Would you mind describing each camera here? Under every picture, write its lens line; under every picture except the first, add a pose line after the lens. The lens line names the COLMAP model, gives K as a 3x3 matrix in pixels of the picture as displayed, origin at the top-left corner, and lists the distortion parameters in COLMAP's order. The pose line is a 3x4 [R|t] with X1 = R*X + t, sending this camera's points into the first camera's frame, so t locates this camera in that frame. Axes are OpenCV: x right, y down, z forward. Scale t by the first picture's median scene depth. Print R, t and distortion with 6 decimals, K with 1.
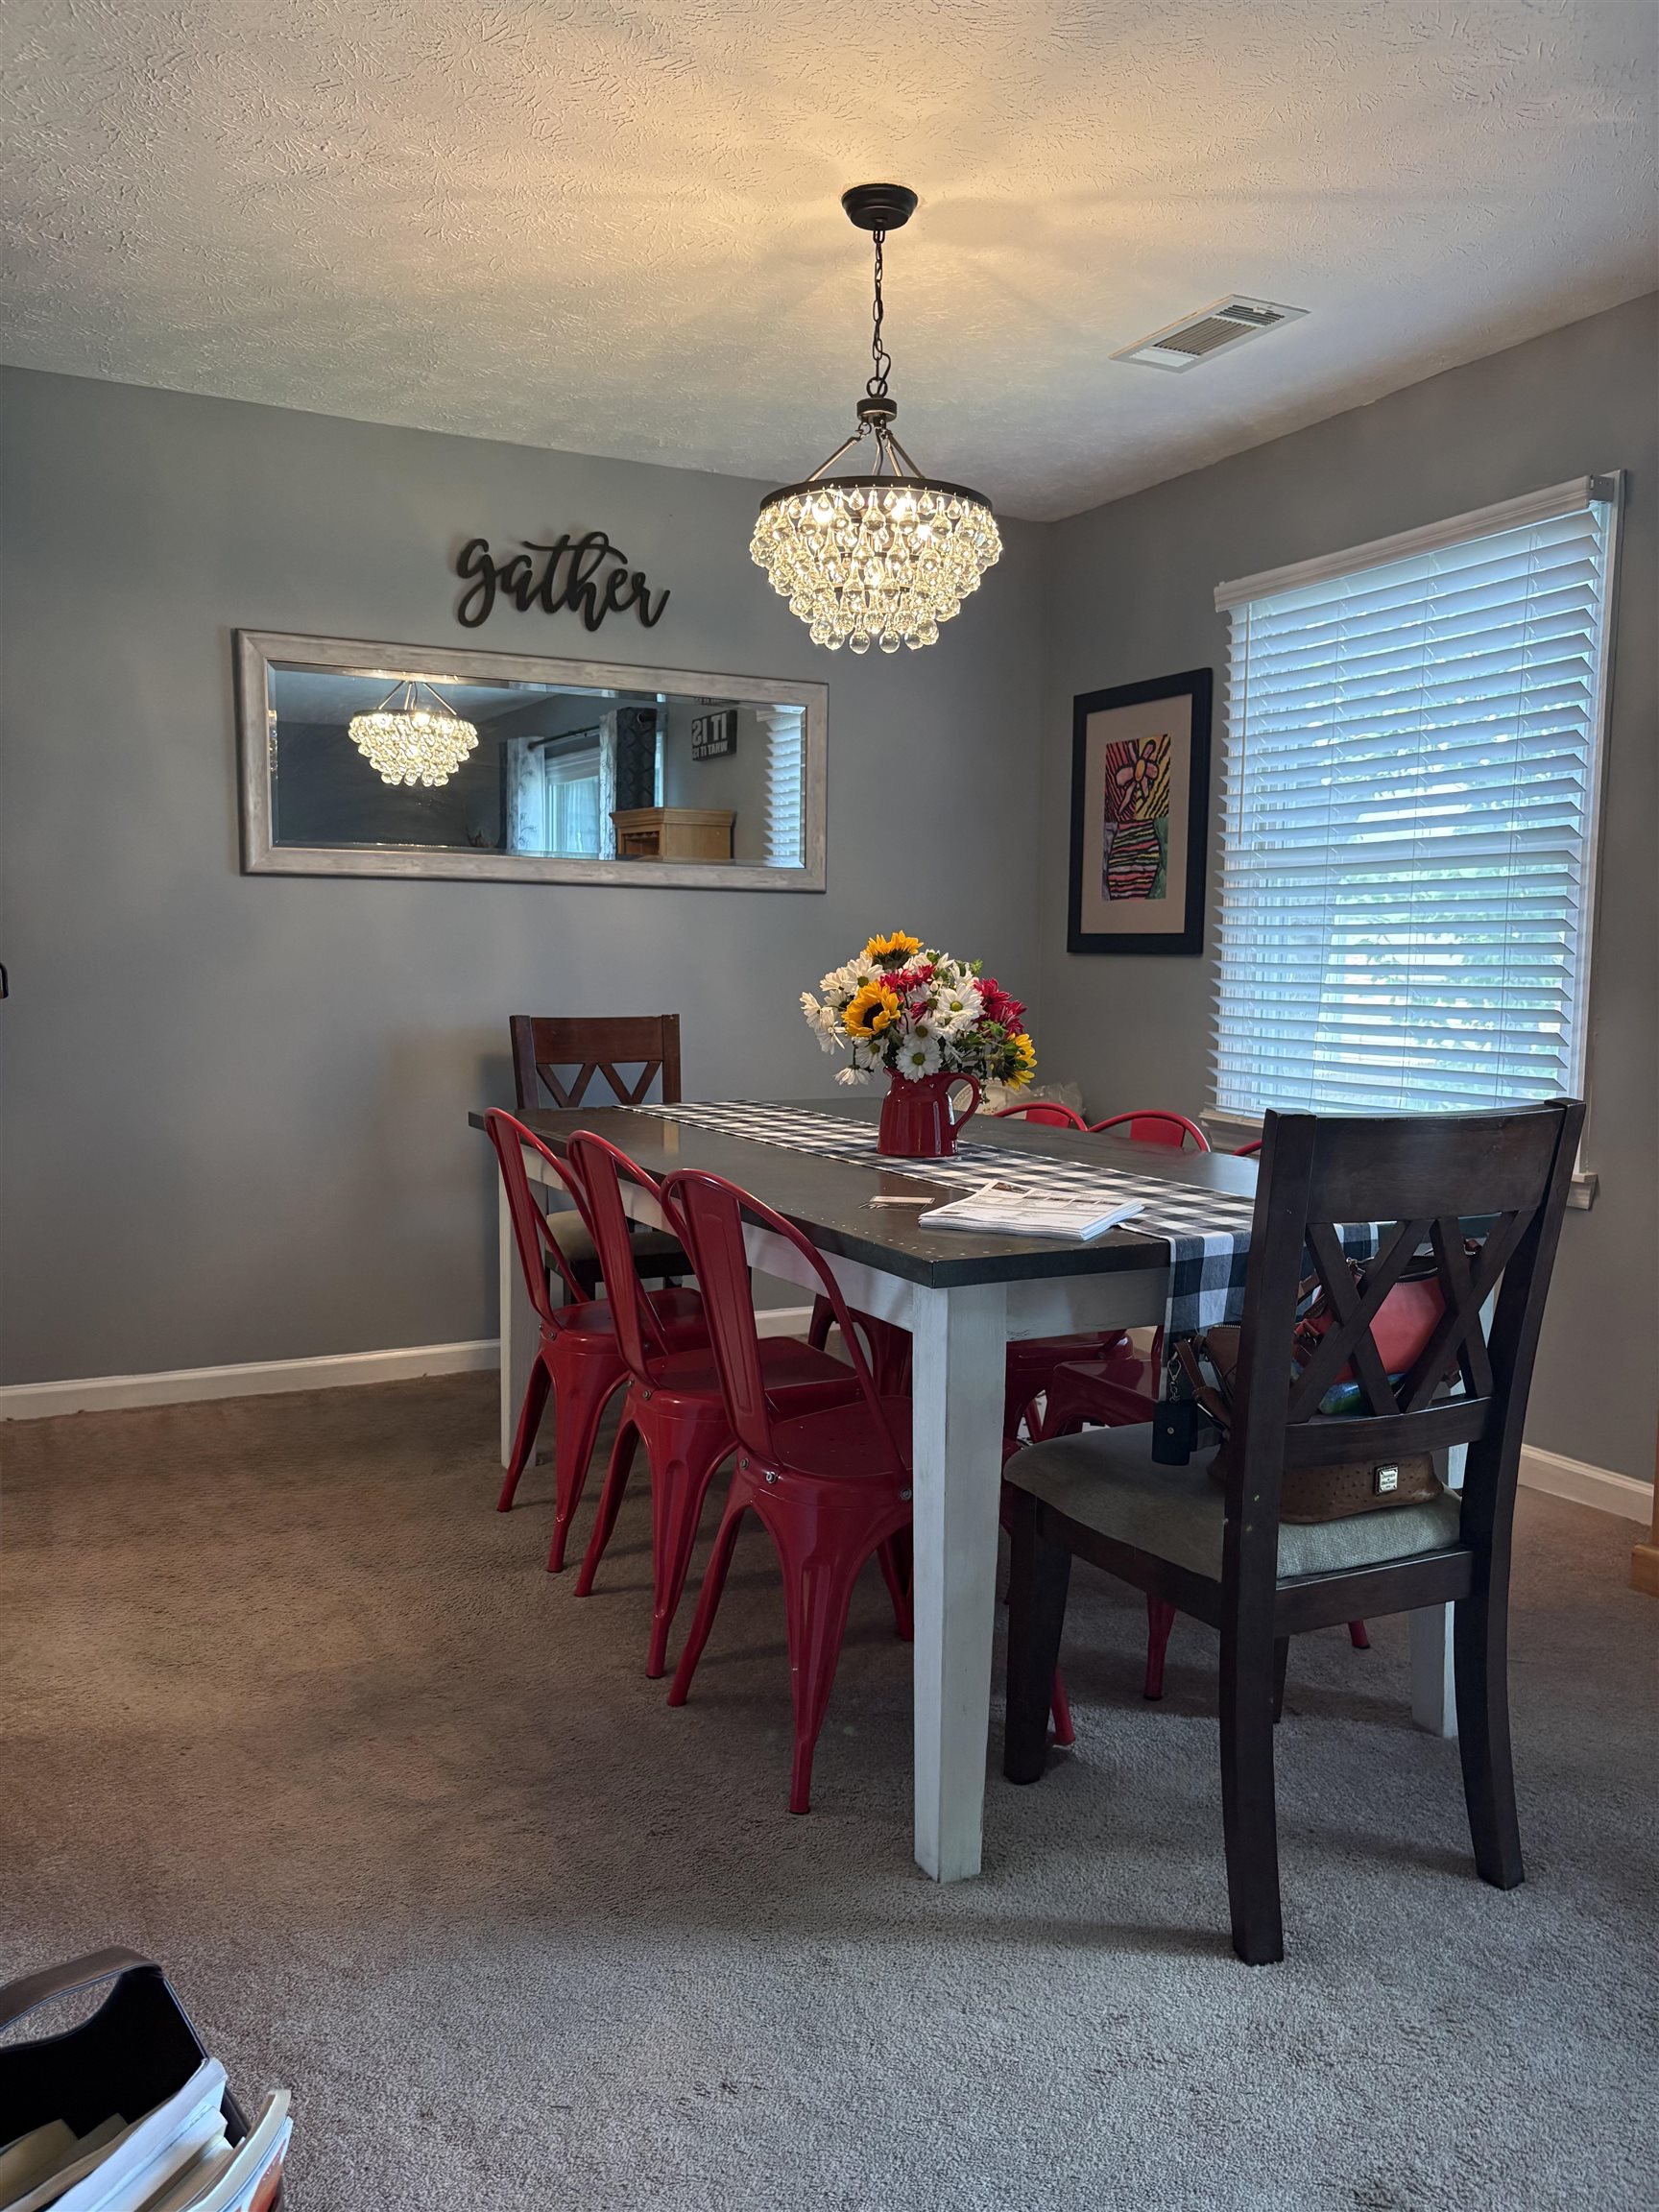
lens RADIAL K [[1682.8, 0, 824.8], [0, 1682.8, 1126.2], [0, 0, 1]] dist [0.051577, -0.051800]
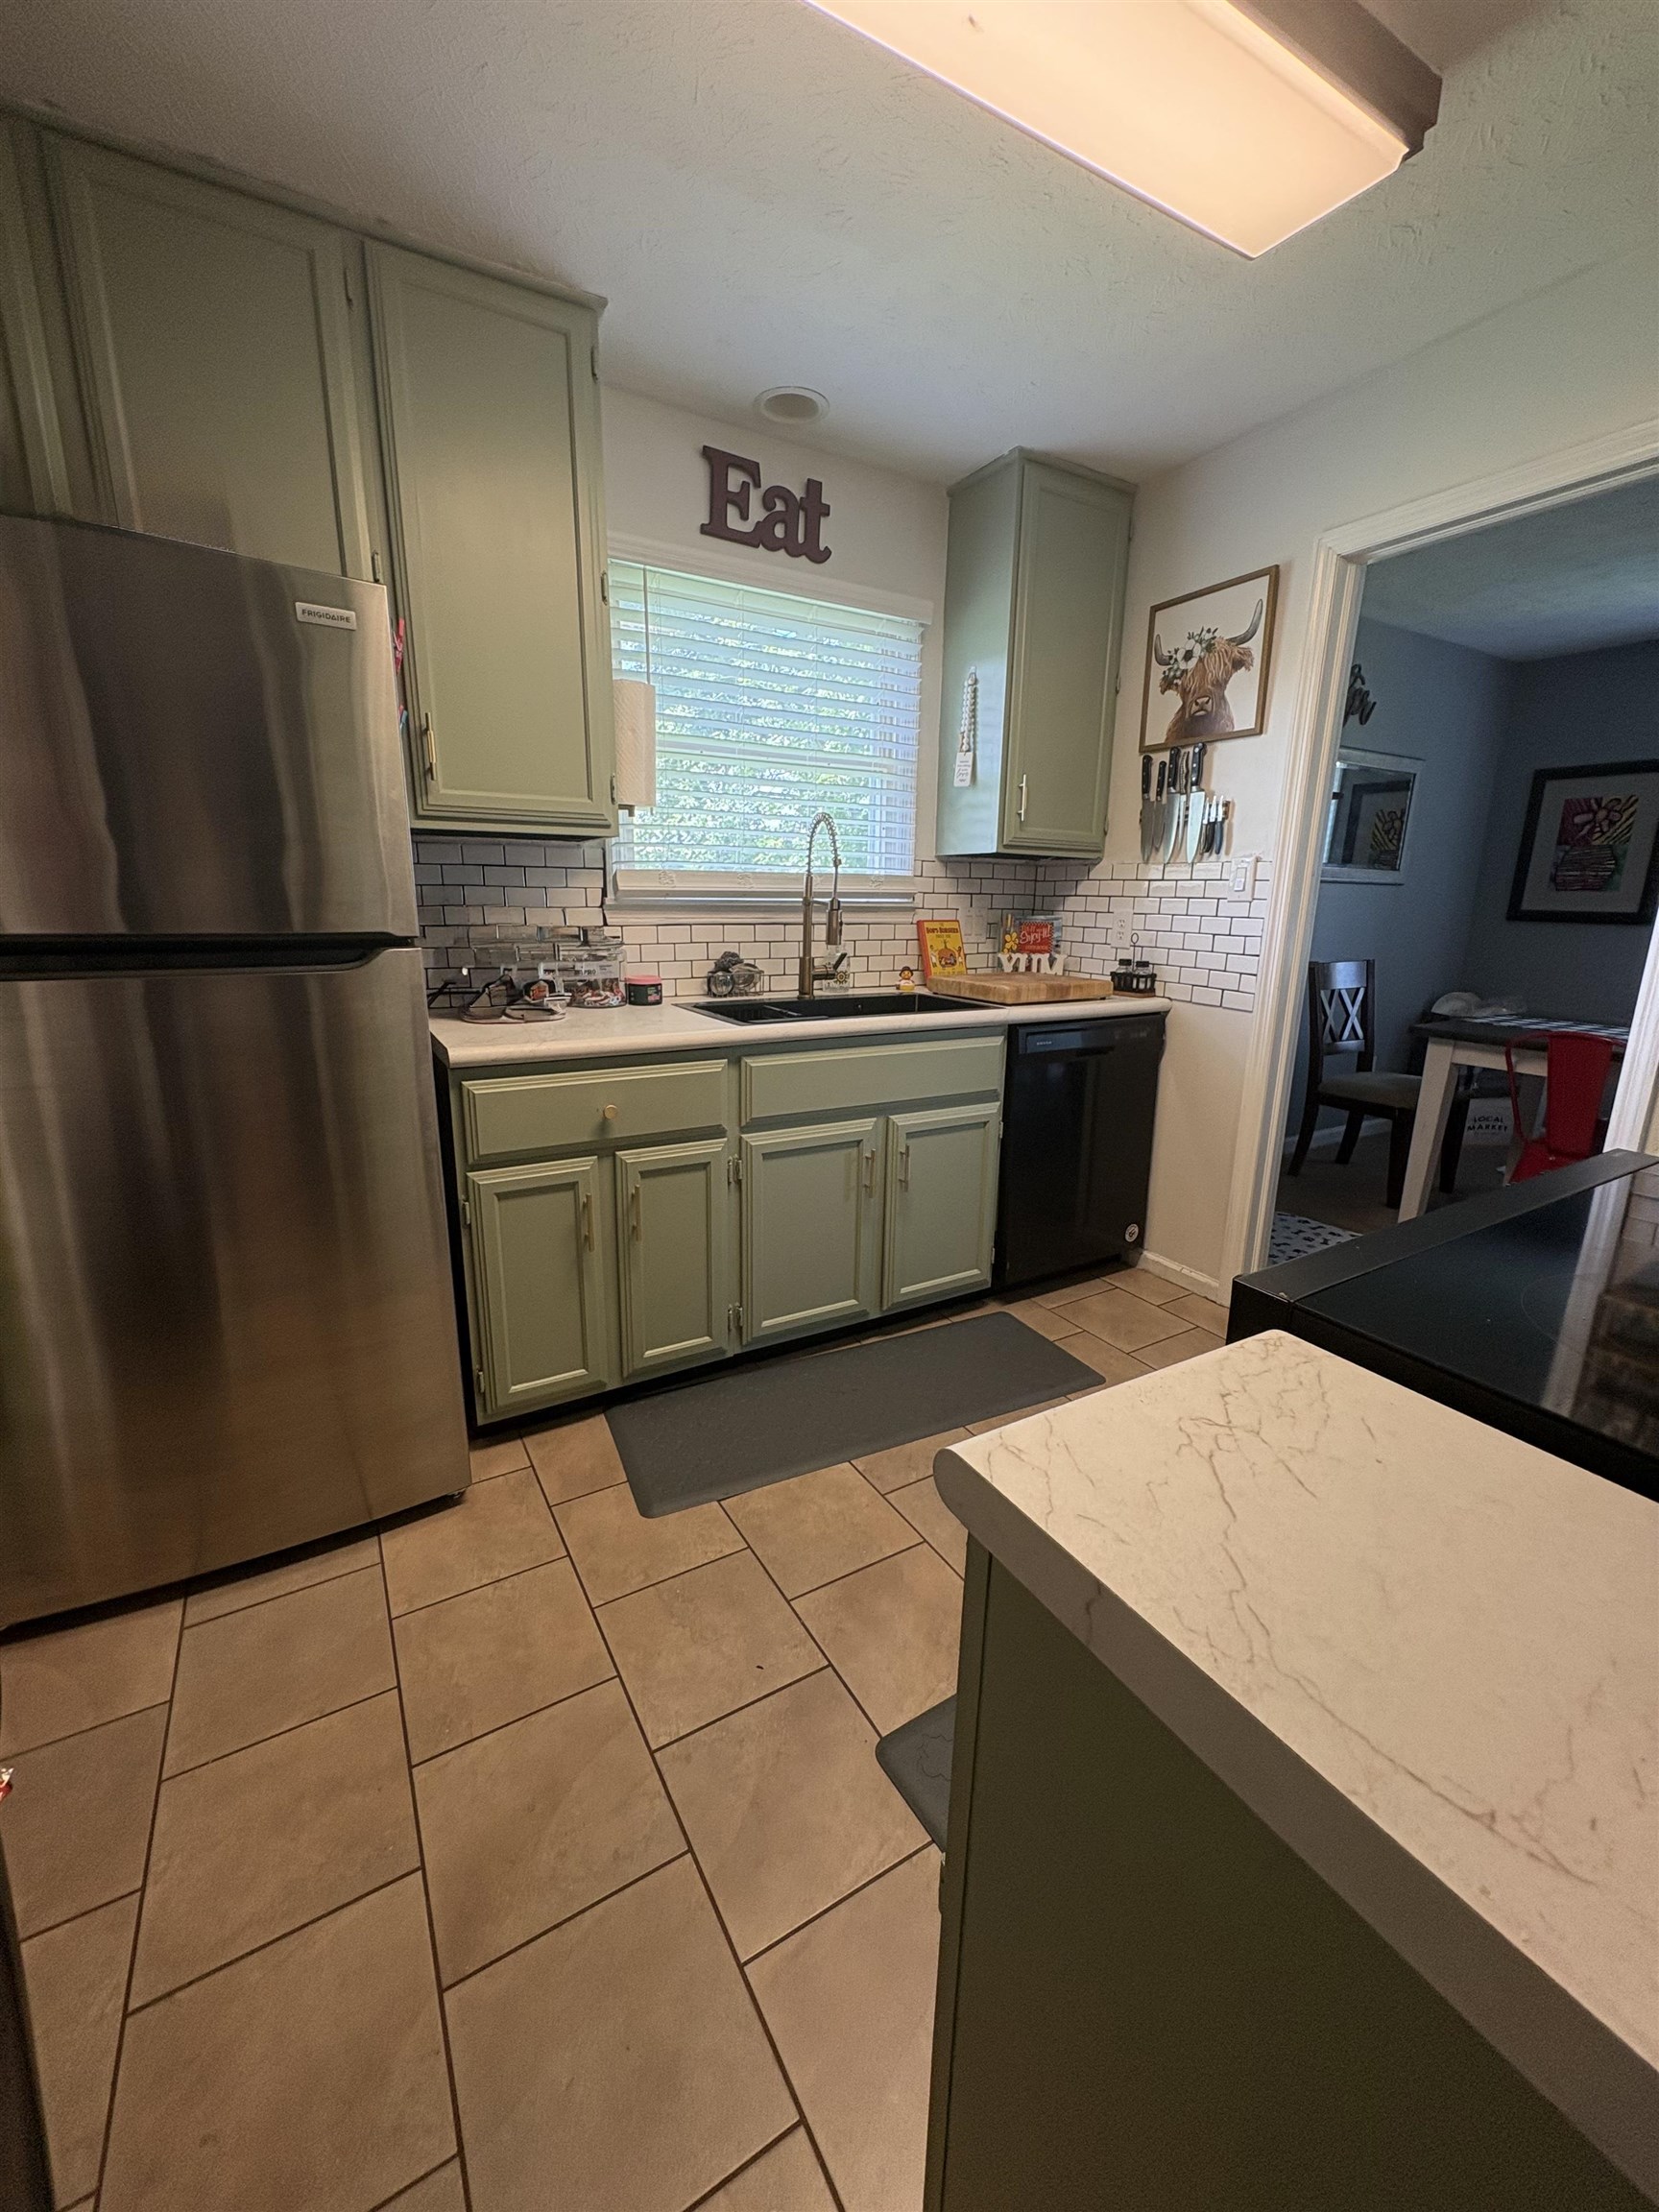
lens RADIAL K [[883.2, 0, 829.5], [0, 883.2, 1106.0], [0, 0, 1]] dist [0.000711, 0.000384]
pose [[0.998138, -0.005308, 0.060771, -0.651332], [-0.002612, 0.991574, 0.129512, -0.030568], [-0.060947, -0.129429, 0.989714, 0.111409]]
